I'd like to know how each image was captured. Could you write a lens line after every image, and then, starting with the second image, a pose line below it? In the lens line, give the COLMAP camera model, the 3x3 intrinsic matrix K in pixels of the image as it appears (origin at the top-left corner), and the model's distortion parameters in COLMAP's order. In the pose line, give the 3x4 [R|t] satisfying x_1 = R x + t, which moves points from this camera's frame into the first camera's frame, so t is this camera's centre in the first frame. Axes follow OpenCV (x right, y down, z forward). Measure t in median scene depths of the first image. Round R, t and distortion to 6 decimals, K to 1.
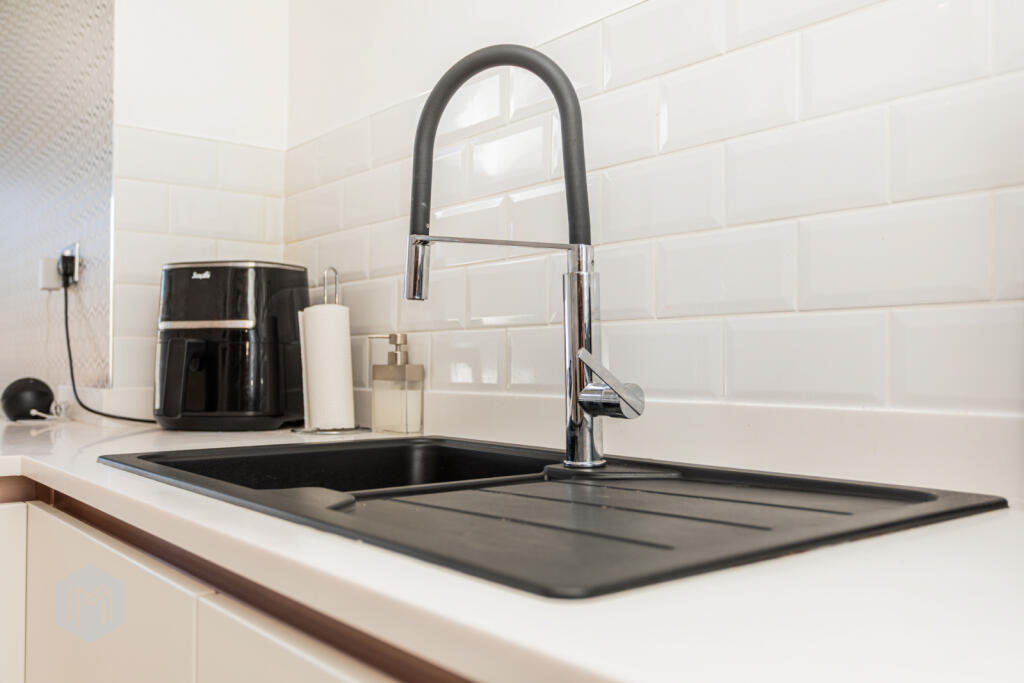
lens RADIAL K [[963.1, 0, 512.0], [0, 963.1, 341.5], [0, 0, 1]] dist [-0.000705, -0.000768]
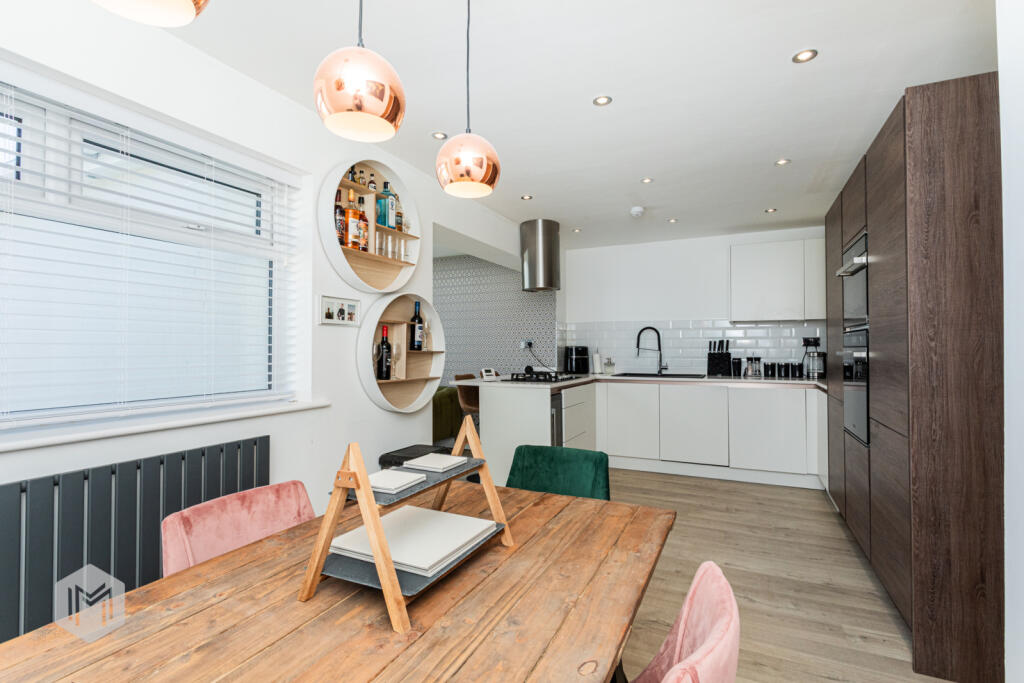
lens RADIAL K [[486.8, 0, 512.0], [0, 486.8, 341.5], [0, 0, 1]] dist [0.010879, -0.000187]
pose [[0.890883, 0.009232, 0.454139, -3.165522], [-0.014184, 0.999871, 0.007498, -0.195422], [-0.454012, -0.013121, 0.890899, -2.394383]]
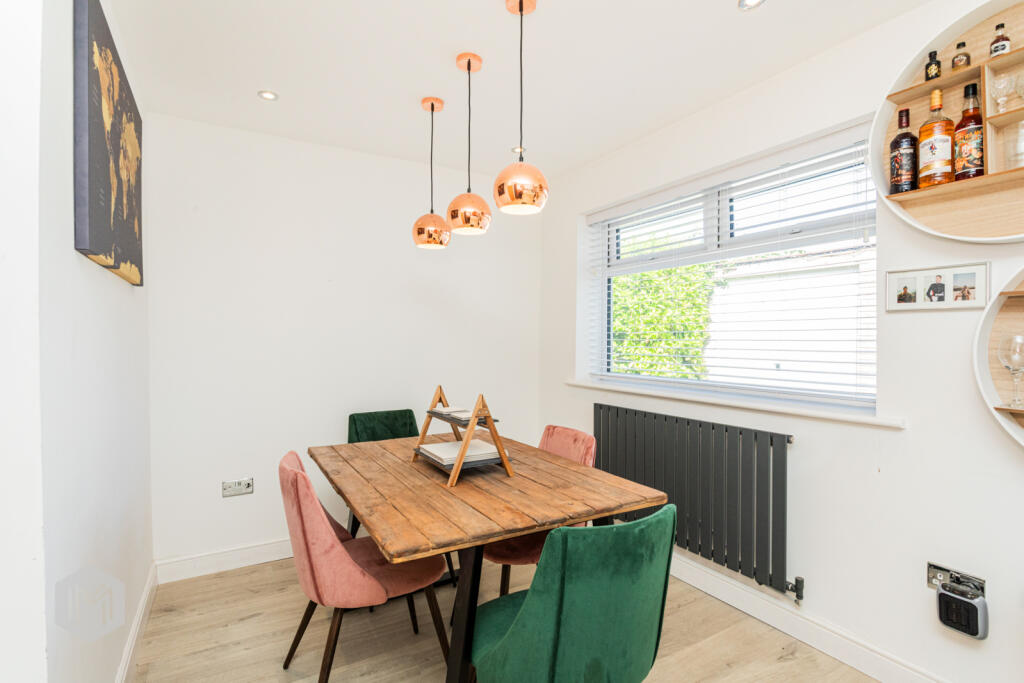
lens RADIAL K [[493.4, 0, 512.0], [0, 493.4, 341.5], [0, 0, 1]] dist [-0.012886, 0.001710]
pose [[-0.122538, 0.007444, -0.992436, 1.759686], [0.026212, 0.999647, 0.004262, -0.174984], [0.992118, -0.025492, -0.122690, 0.954383]]
